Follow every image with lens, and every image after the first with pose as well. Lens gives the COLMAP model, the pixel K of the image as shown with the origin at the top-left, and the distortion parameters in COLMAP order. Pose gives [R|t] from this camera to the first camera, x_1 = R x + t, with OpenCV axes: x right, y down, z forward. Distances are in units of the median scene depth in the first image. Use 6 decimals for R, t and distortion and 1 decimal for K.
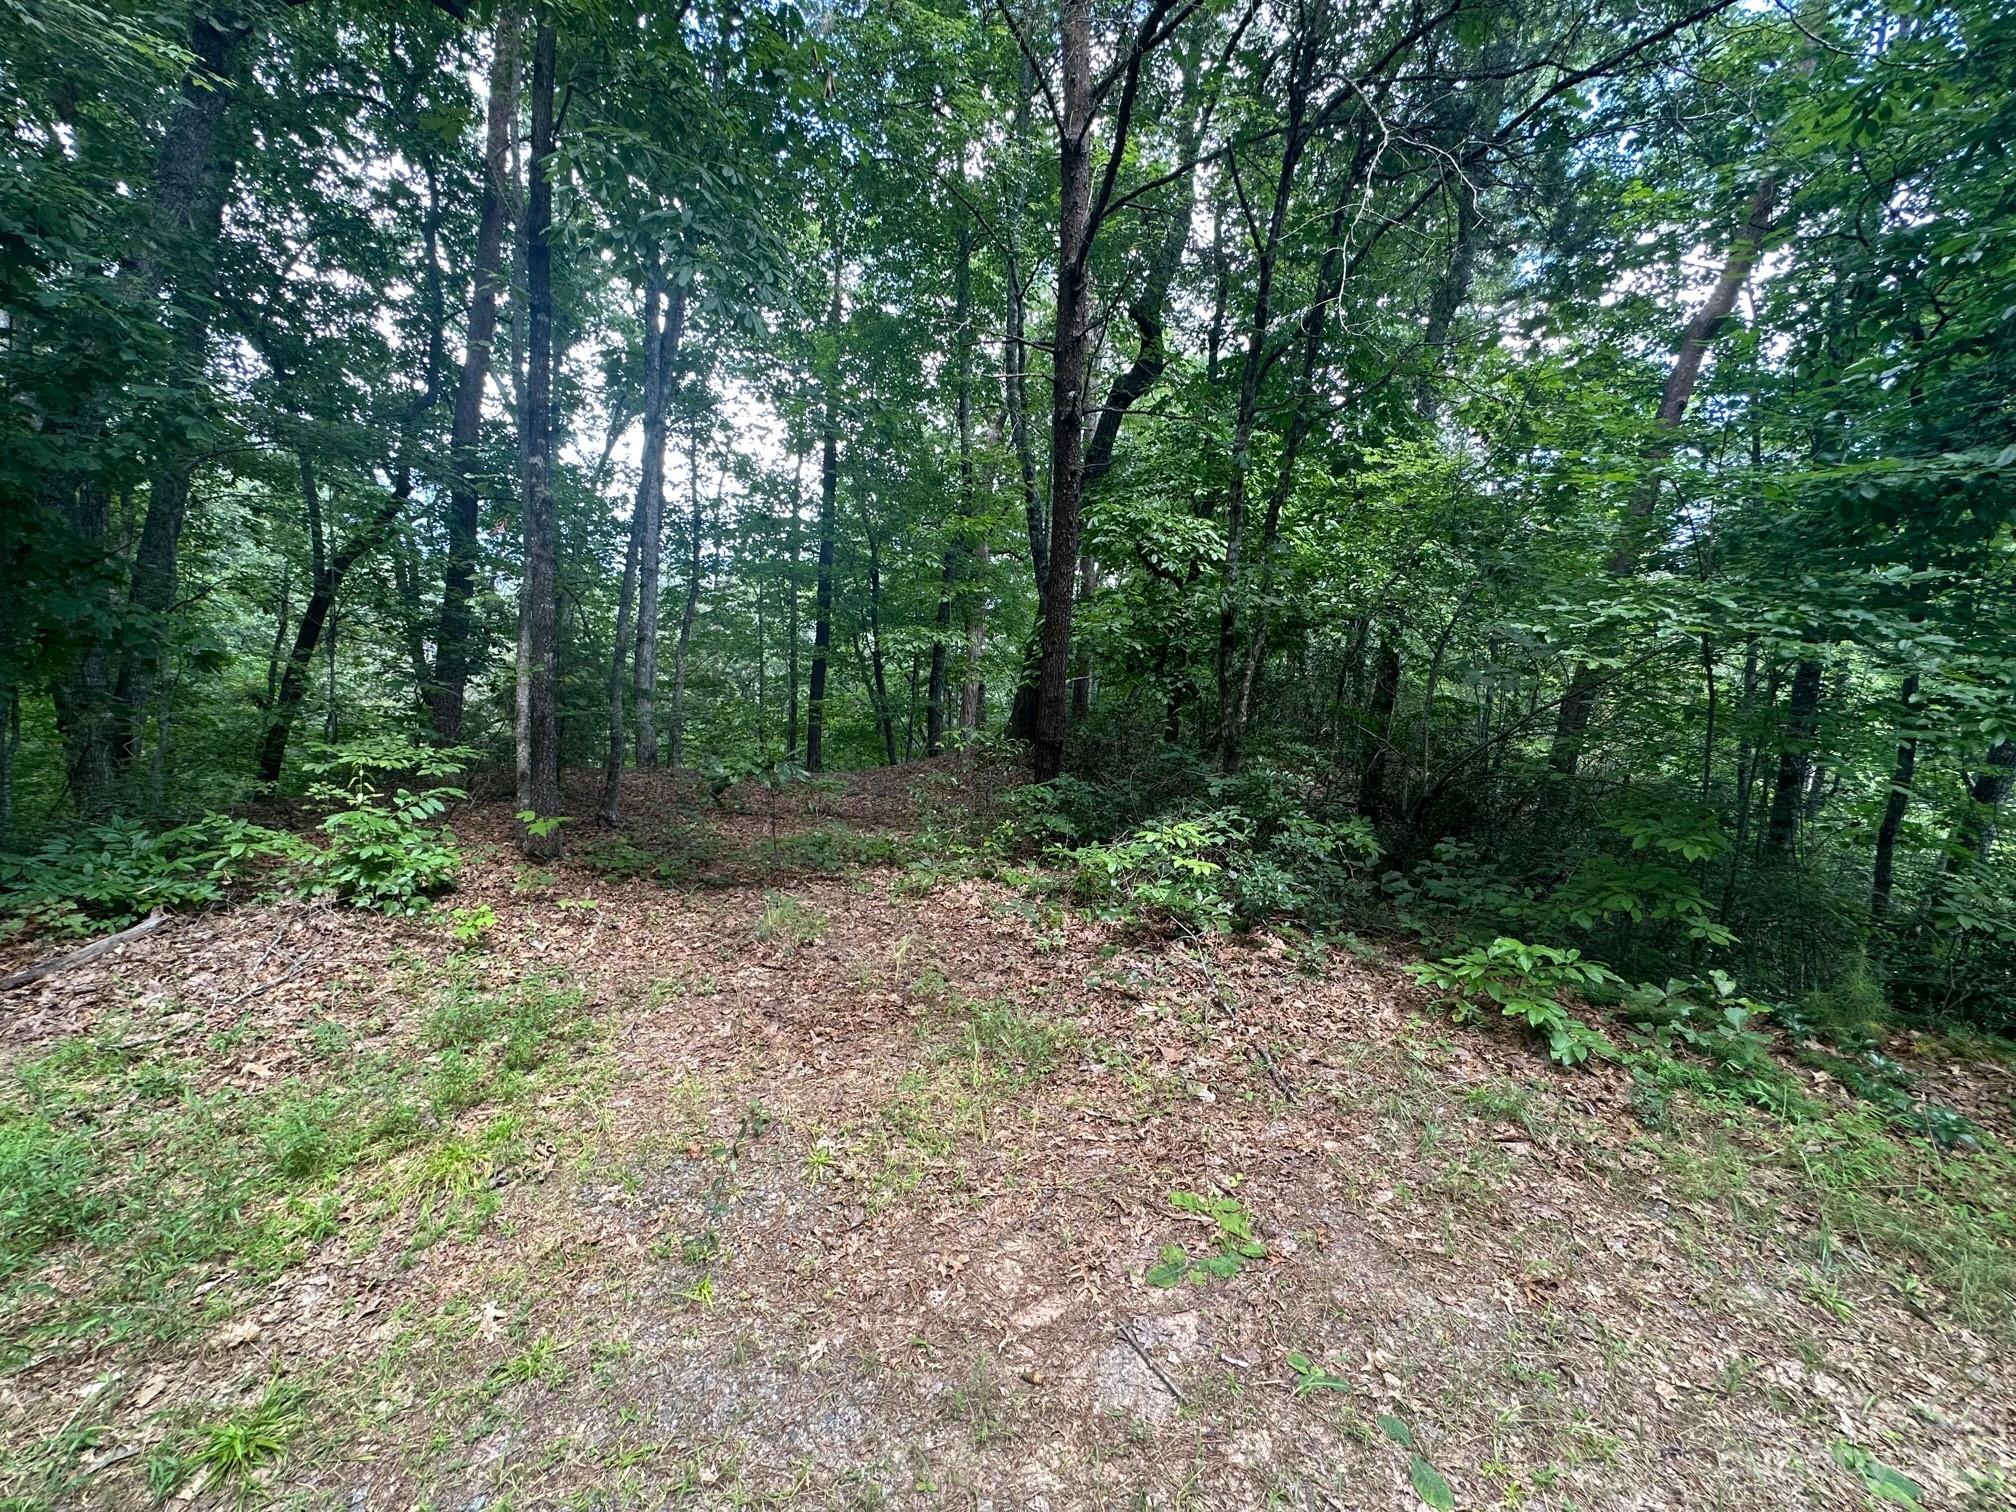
lens RADIAL K [[846.8, 0, 1014.4], [0, 846.8, 746.9], [0, 0, 1]] dist [-0.005070, 0.001786]
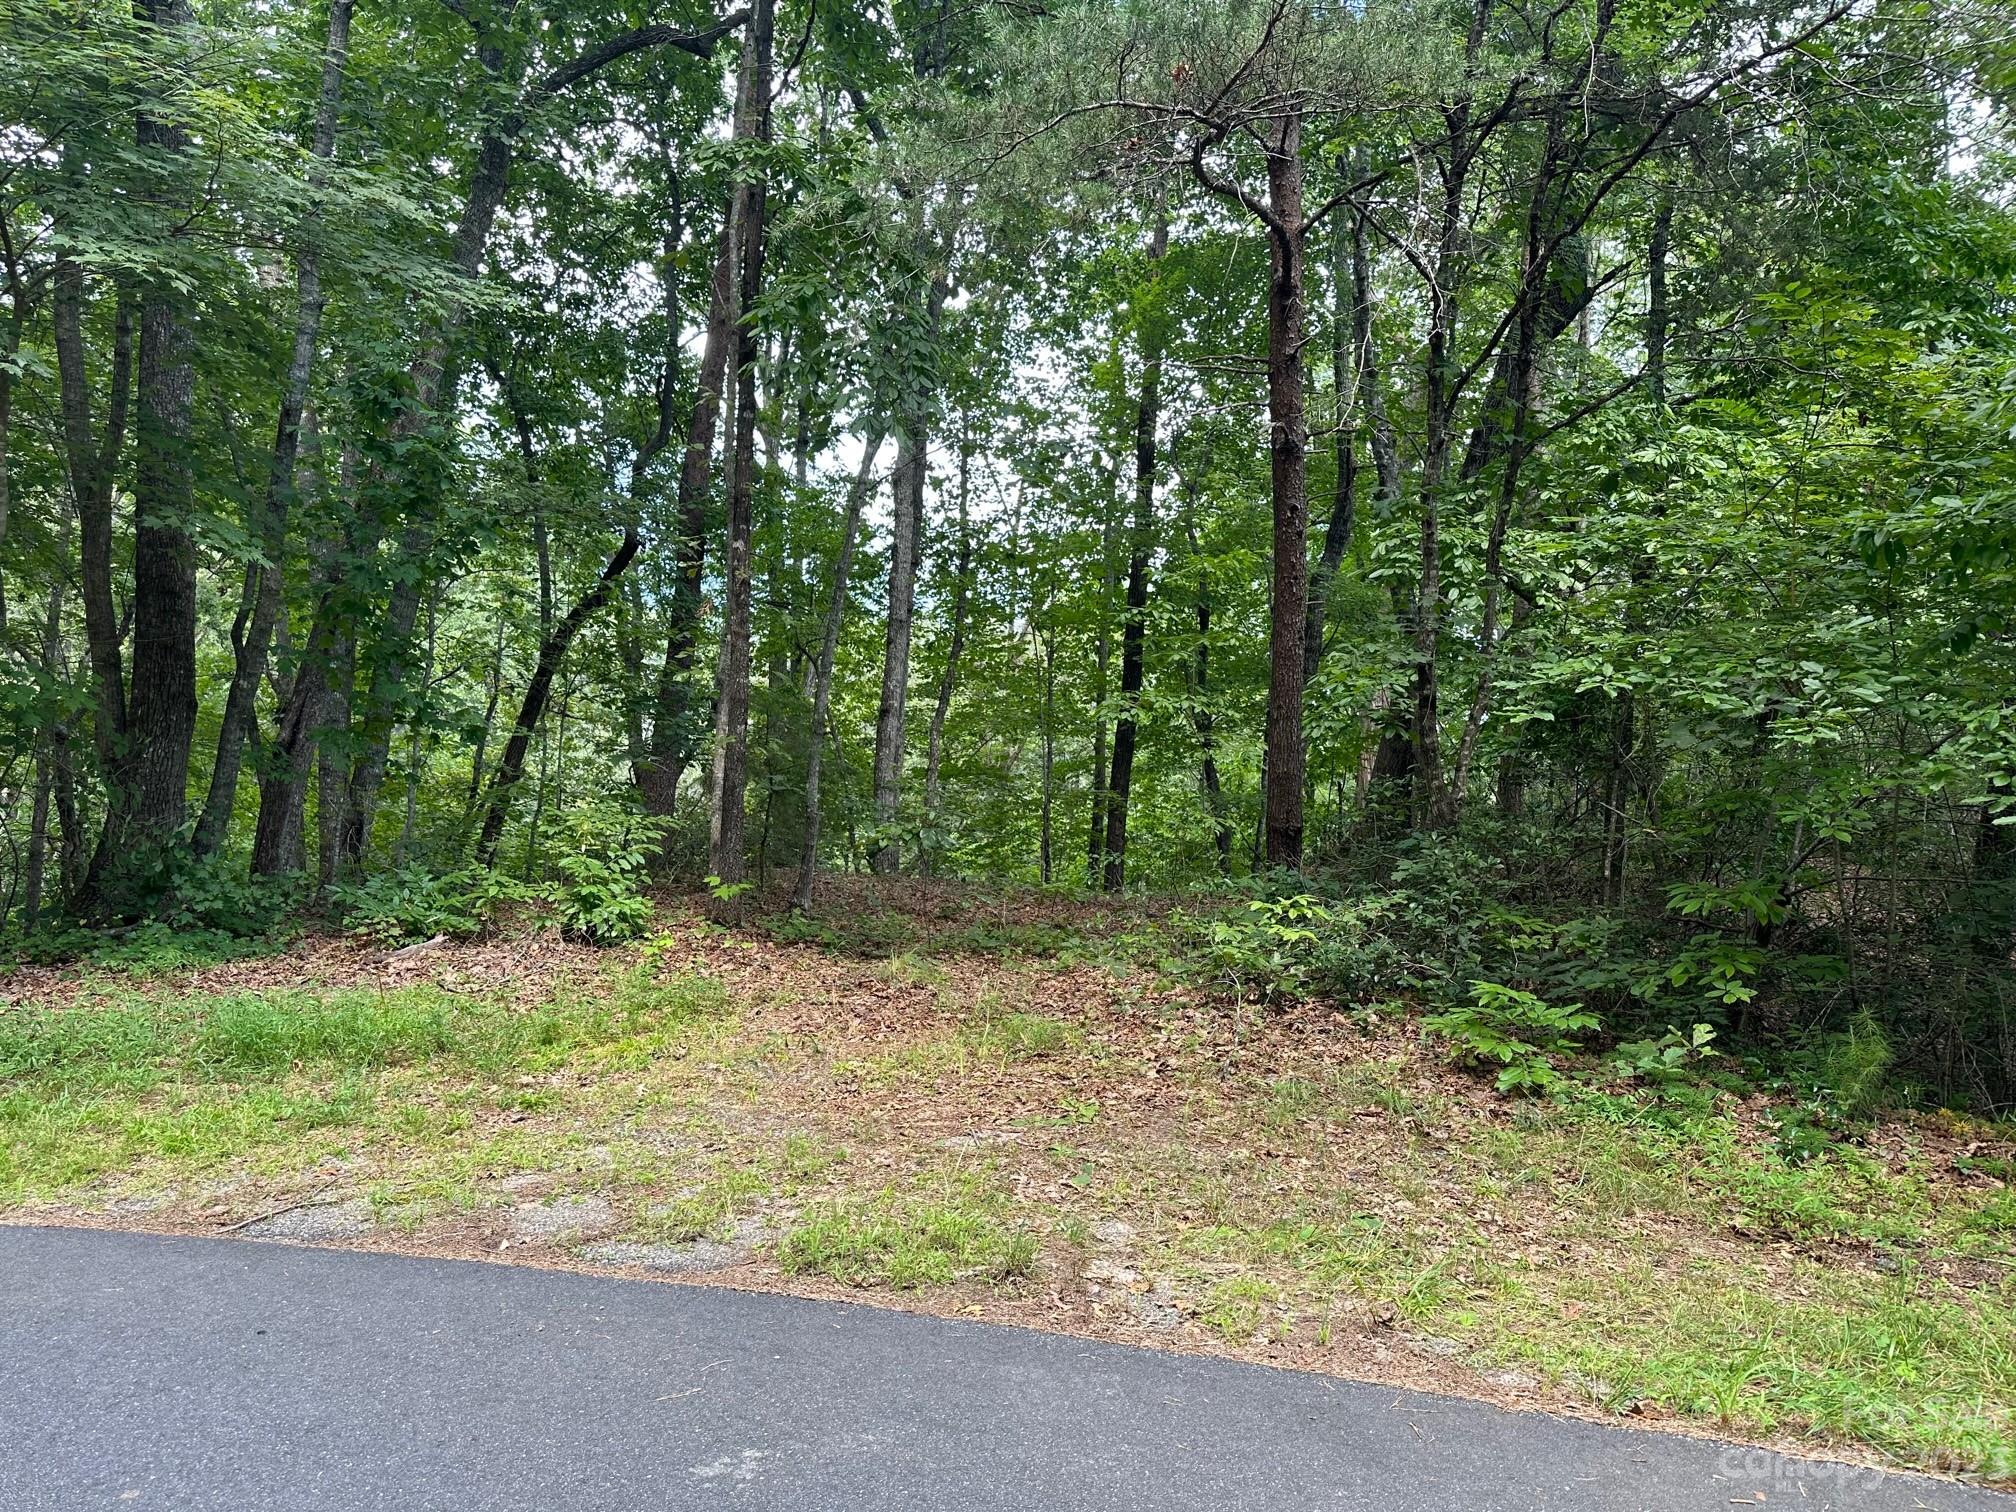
lens RADIAL K [[1426.0, 0, 1006.8], [0, 1426.0, 754.6], [0, 0, 1]] dist [0.013764, -0.002911]
pose [[0.936466, -0.000522, -0.350757, 0.356514], [-0.032168, 0.995657, -0.087364, 0.065465], [0.349279, 0.093097, 0.932382, -0.495886]]
